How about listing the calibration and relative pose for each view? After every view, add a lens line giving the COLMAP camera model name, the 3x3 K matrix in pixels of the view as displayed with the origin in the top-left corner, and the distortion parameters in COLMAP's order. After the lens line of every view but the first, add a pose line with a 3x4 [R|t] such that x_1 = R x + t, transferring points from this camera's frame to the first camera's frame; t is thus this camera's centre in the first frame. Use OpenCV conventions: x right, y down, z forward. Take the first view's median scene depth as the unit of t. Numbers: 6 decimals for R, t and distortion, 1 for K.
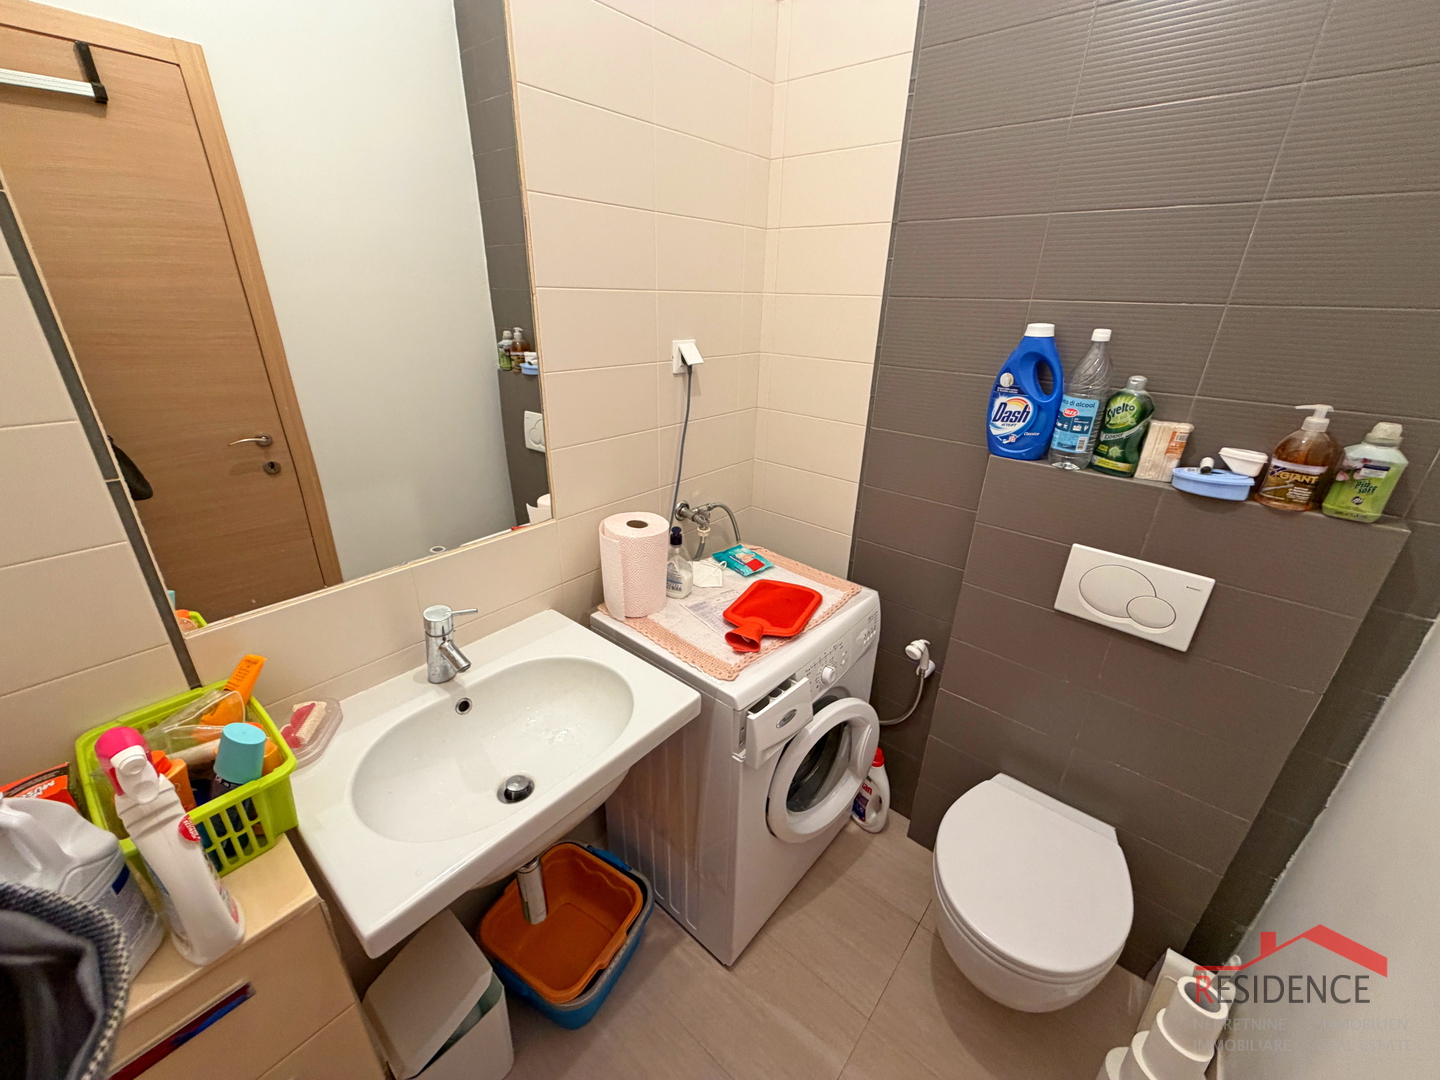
lens RADIAL K [[573.1, 0, 716.2], [0, 573.1, 537.1], [0, 0, 1]] dist [-0.000615, 0.000415]
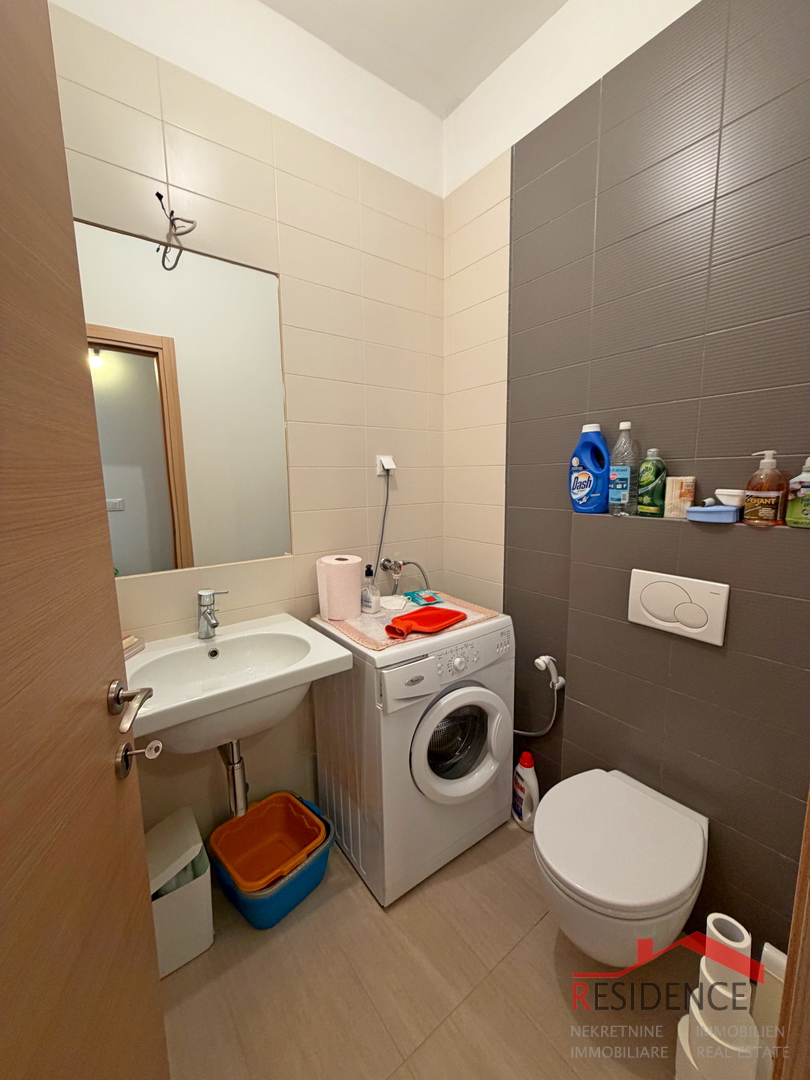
lens RADIAL K [[429.8, 0, 407.4], [0, 429.8, 537.6], [0, 0, 1]] dist [-0.000615, 0.000415]
pose [[0.976791, -0.006329, -0.214103, 0.314667], [-0.049509, 0.965825, -0.254422, 0.226619], [0.208396, 0.259117, 0.943096, -0.105828]]
